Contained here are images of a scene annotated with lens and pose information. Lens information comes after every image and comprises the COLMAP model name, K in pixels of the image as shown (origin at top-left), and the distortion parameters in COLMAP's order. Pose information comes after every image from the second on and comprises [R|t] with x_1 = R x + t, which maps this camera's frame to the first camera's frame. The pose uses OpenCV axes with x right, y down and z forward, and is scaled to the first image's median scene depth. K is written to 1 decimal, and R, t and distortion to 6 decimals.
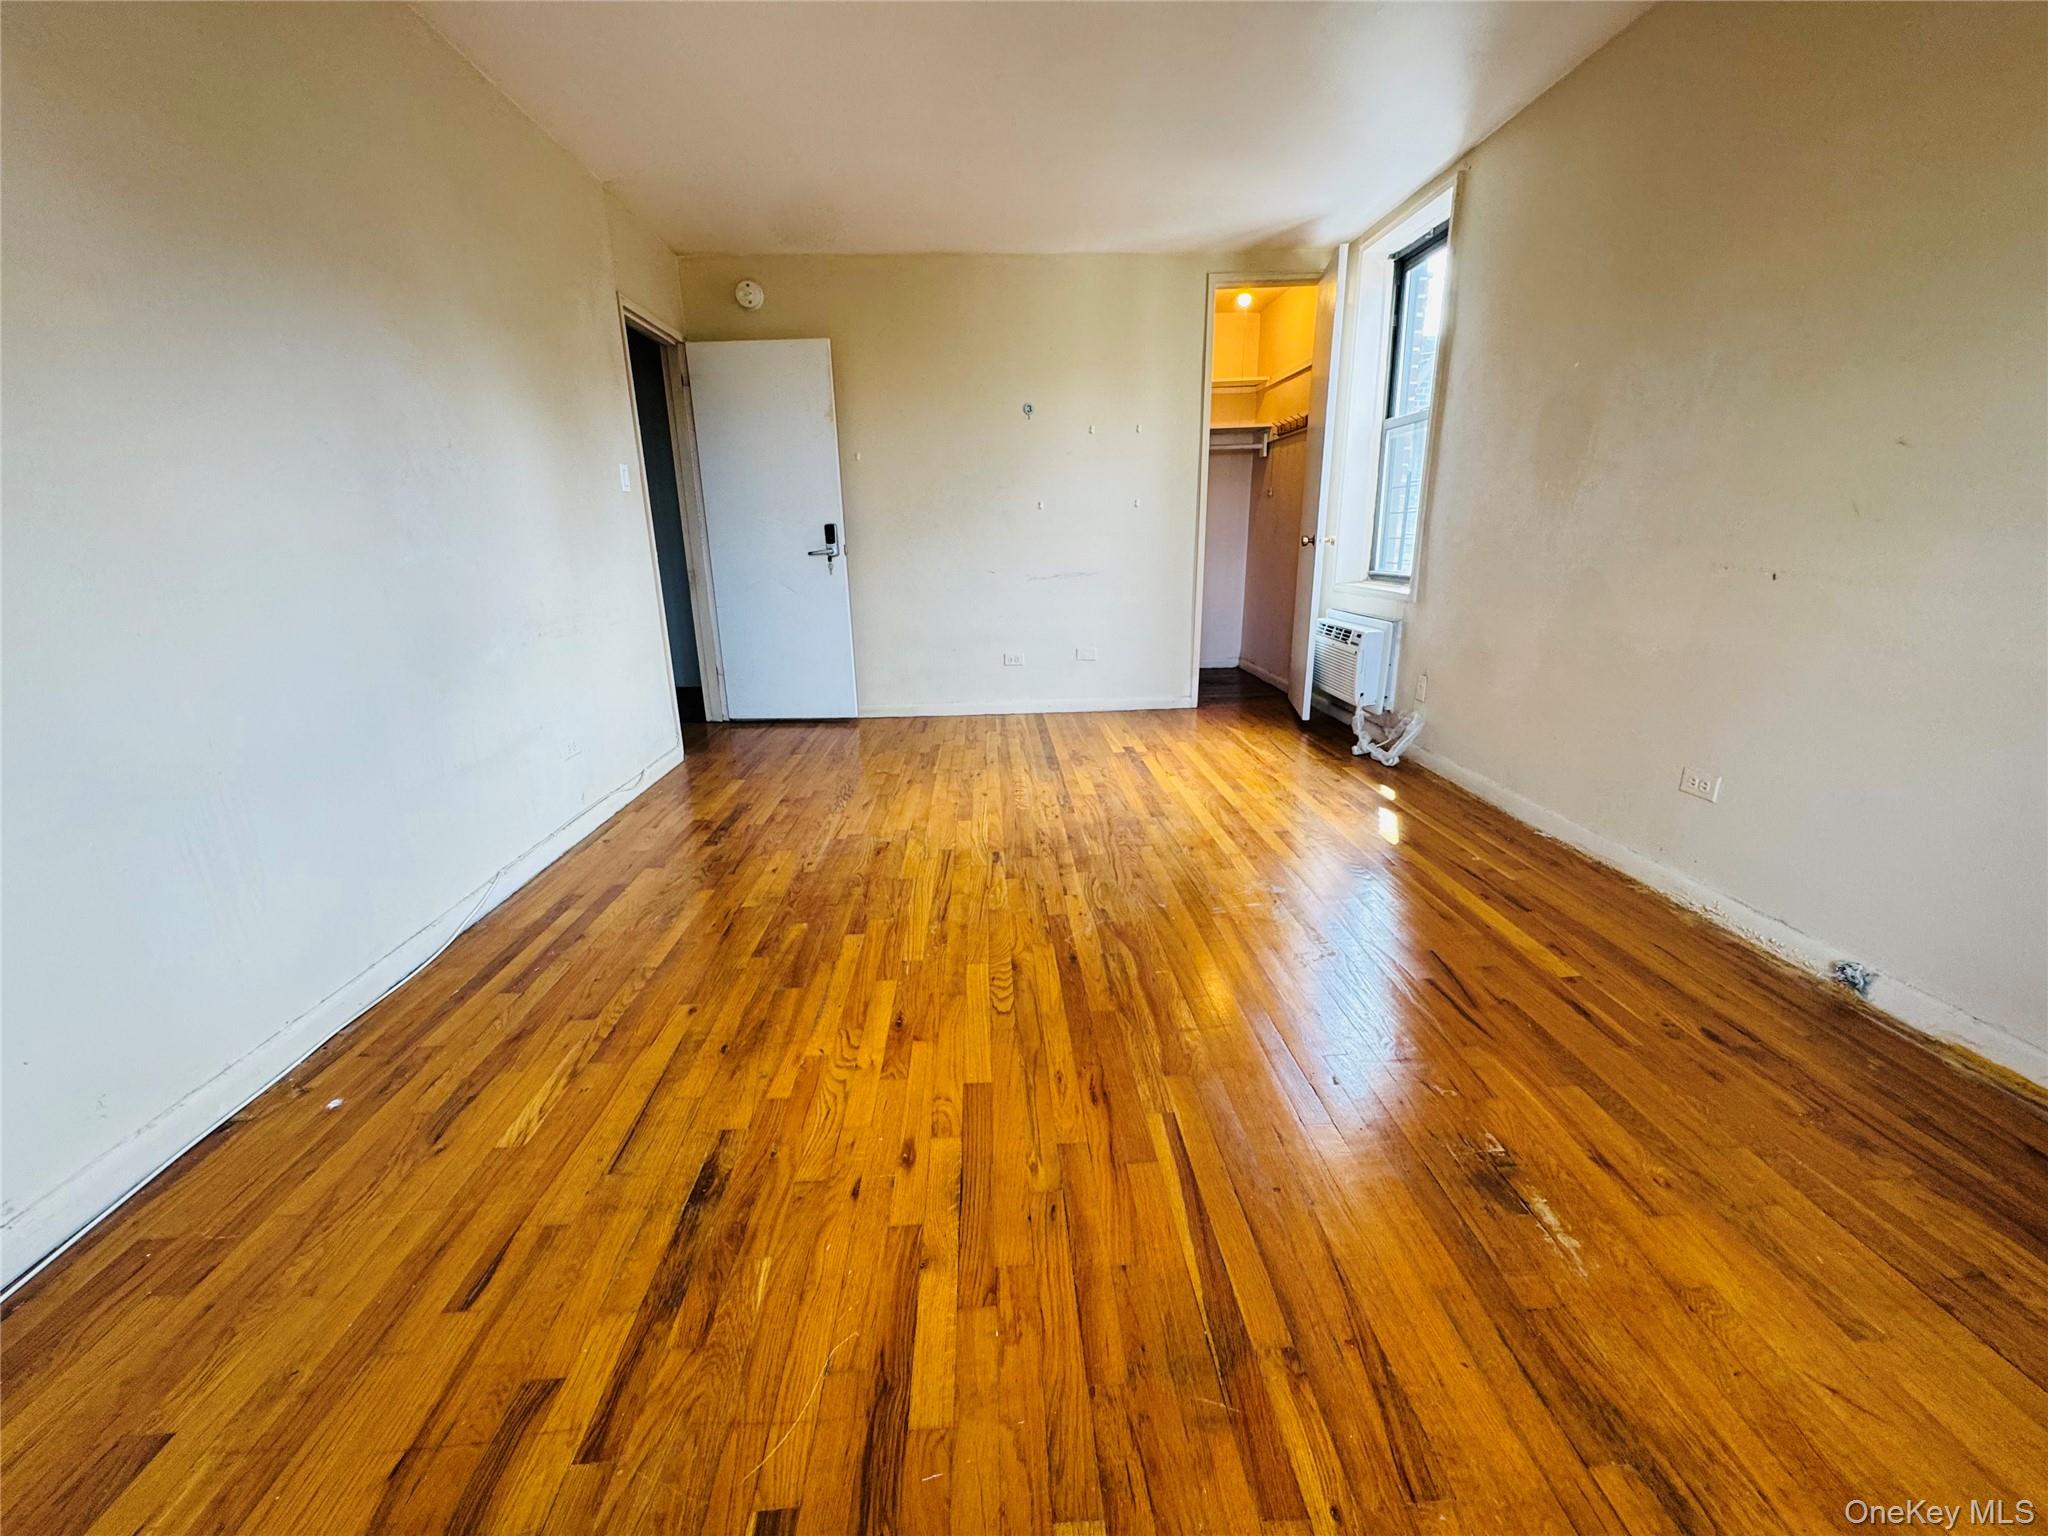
lens RADIAL K [[816.8, 0, 1022.8], [0, 816.8, 765.8], [0, 0, 1]] dist [-0.002244, -0.000041]
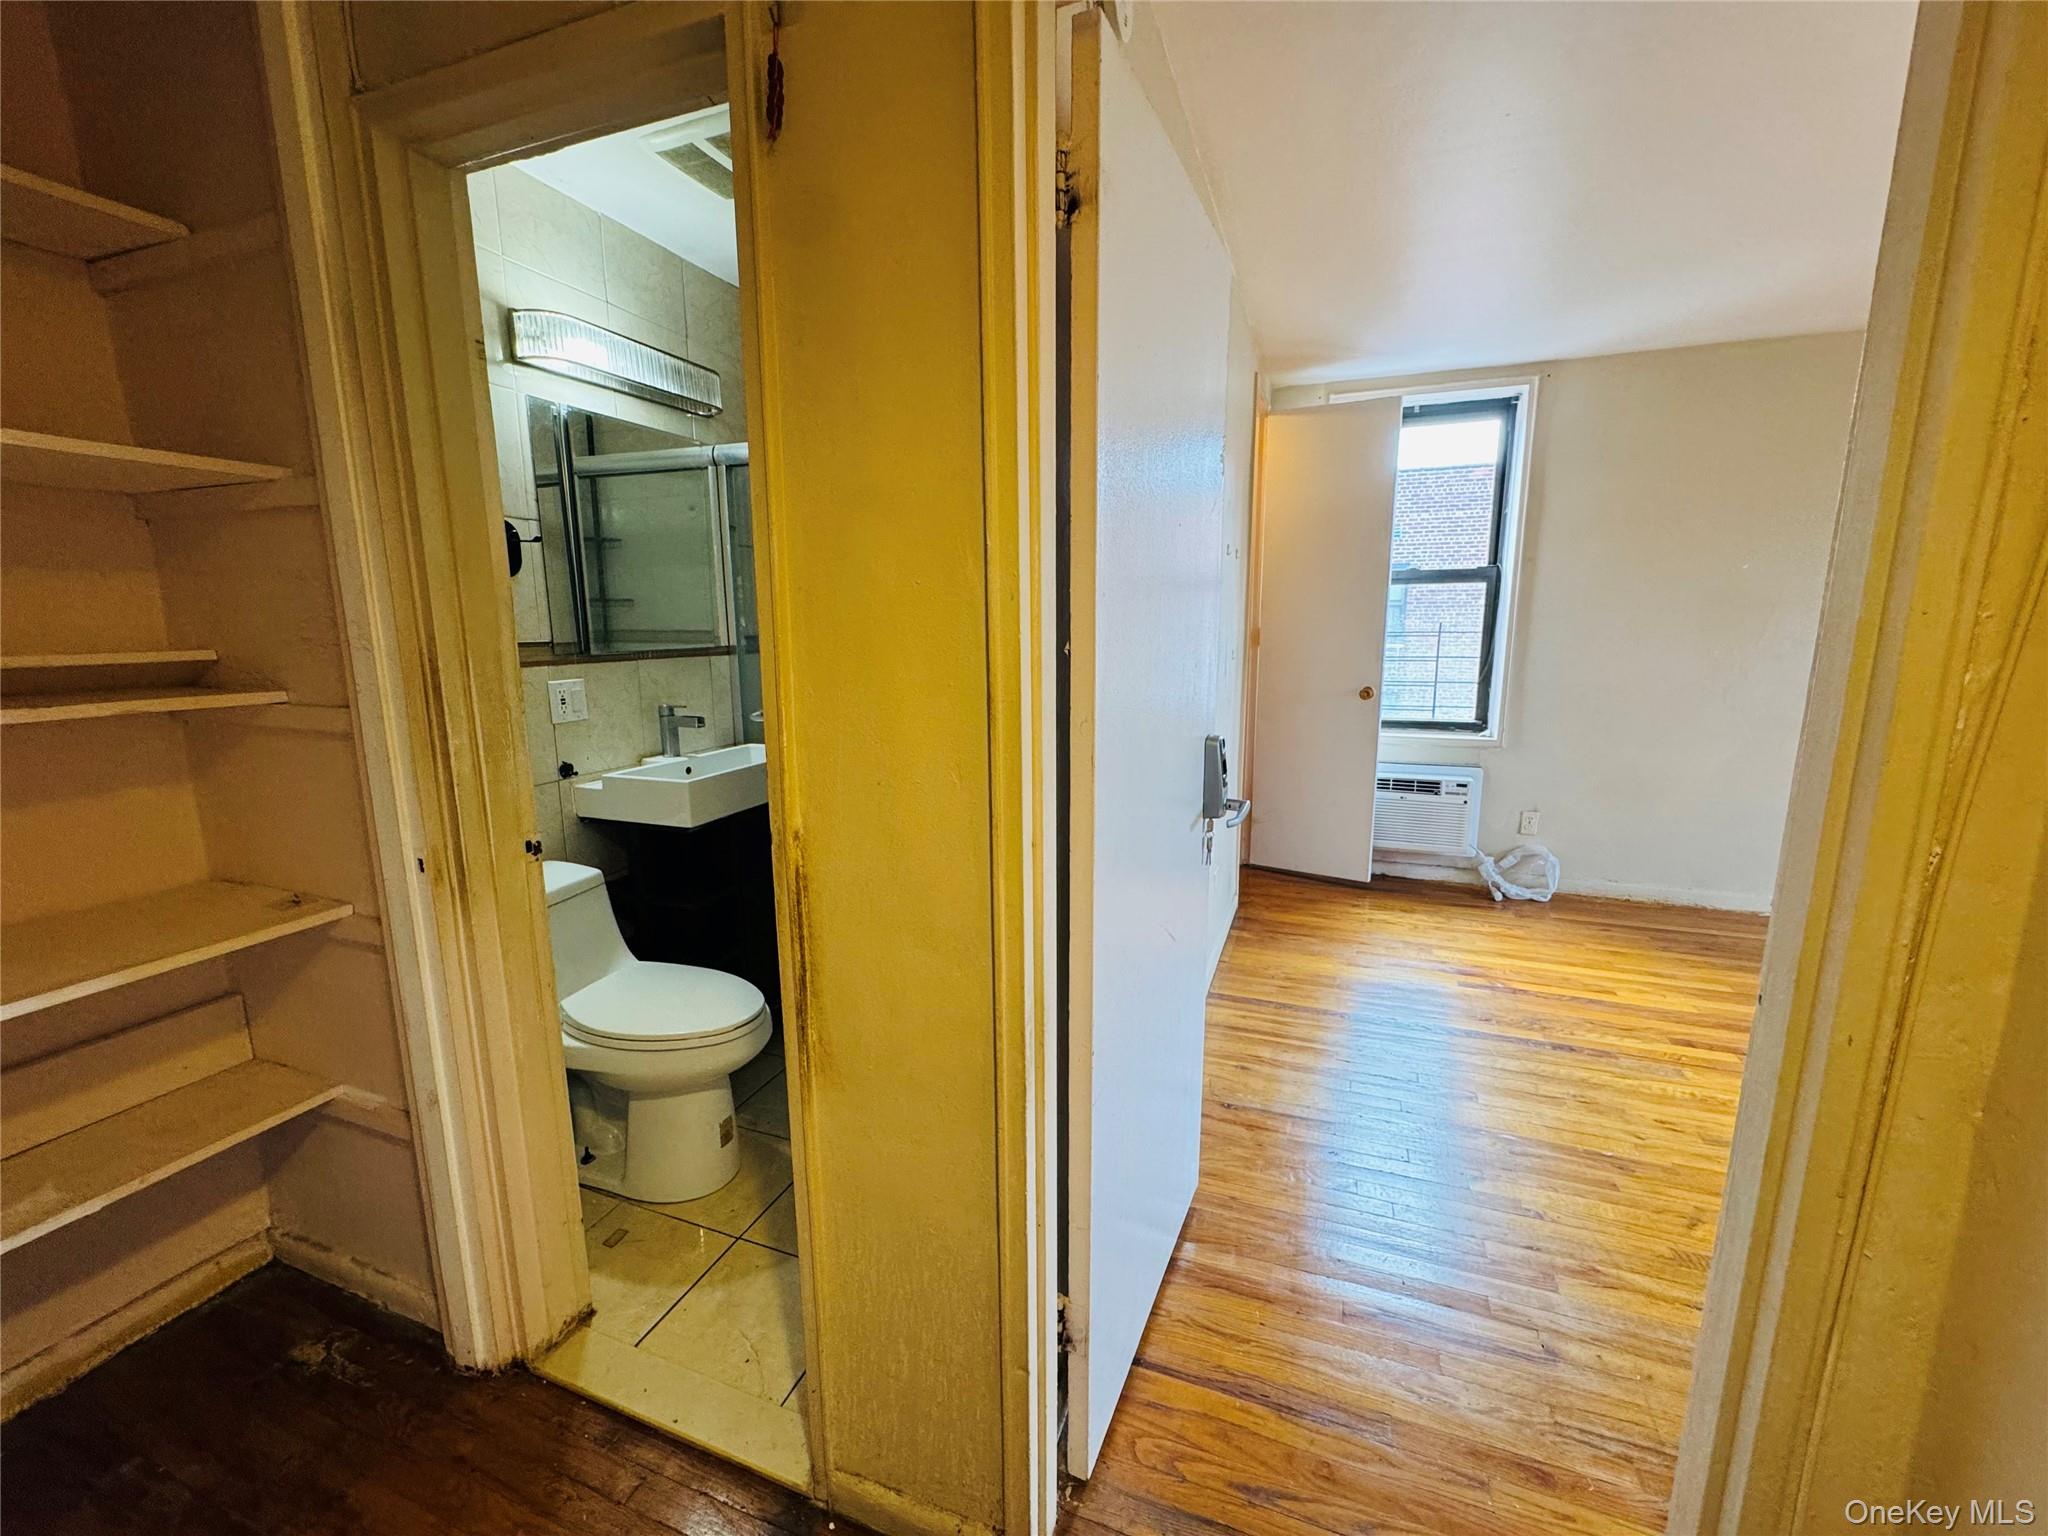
lens RADIAL K [[816.8, 0, 1022.8], [0, 816.8, 765.8], [0, 0, 1]] dist [-0.002244, -0.000041]
pose [[0.396218, -0.151565, 0.905560, -0.968481], [0.253364, 0.966035, 0.050830, -0.510485], [-0.882507, 0.209297, 0.421161, 1.452849]]
